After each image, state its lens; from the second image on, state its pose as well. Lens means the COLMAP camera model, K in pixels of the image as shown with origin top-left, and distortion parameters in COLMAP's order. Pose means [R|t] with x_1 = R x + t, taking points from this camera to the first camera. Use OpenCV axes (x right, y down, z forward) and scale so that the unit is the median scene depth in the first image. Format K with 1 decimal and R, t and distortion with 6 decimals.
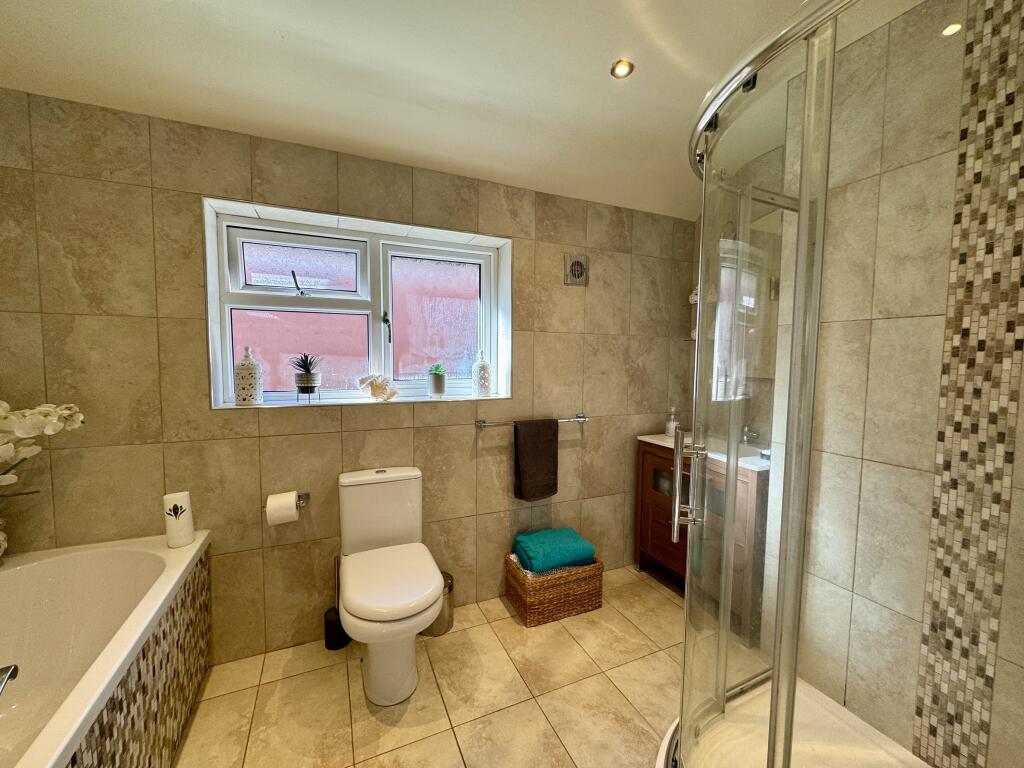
lens RADIAL K [[411.5, 0, 513.6], [0, 411.5, 385.7], [0, 0, 1]] dist [-0.001796, 0.001176]
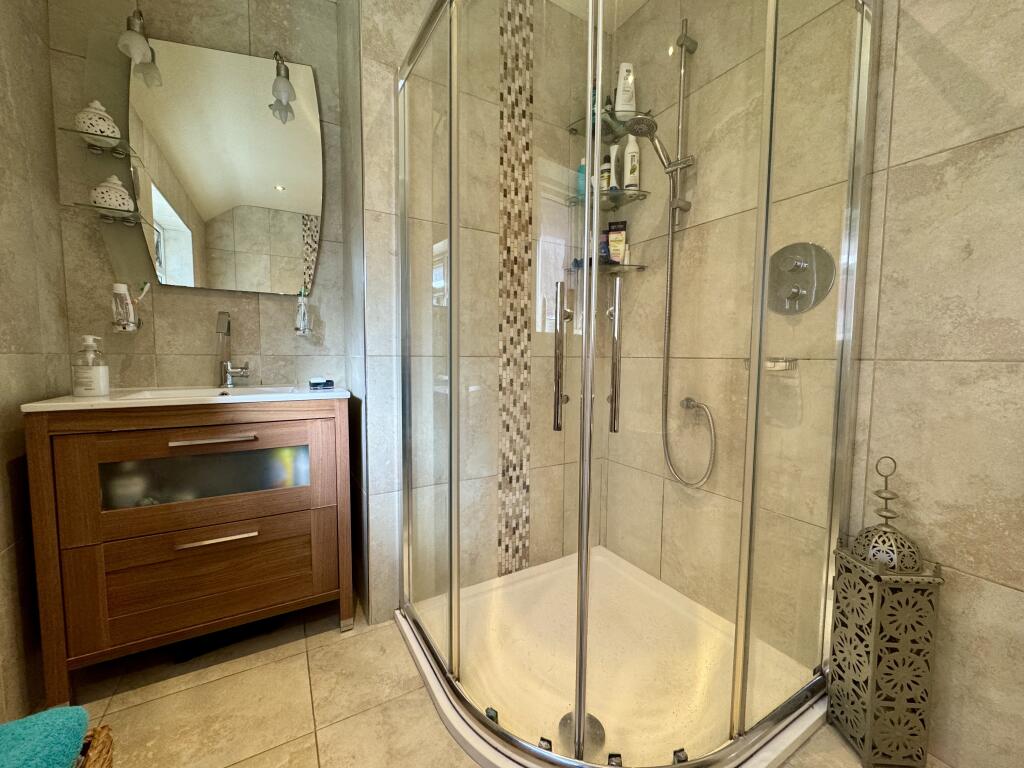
lens RADIAL K [[411.5, 0, 511.9], [0, 411.5, 384.0], [0, 0, 1]] dist [-0.001796, 0.001176]
pose [[-0.101035, -0.078749, 0.991761, -0.300333], [0.059602, 0.994593, 0.085045, 0.200990], [-0.993096, 0.067704, -0.095795, 1.154467]]
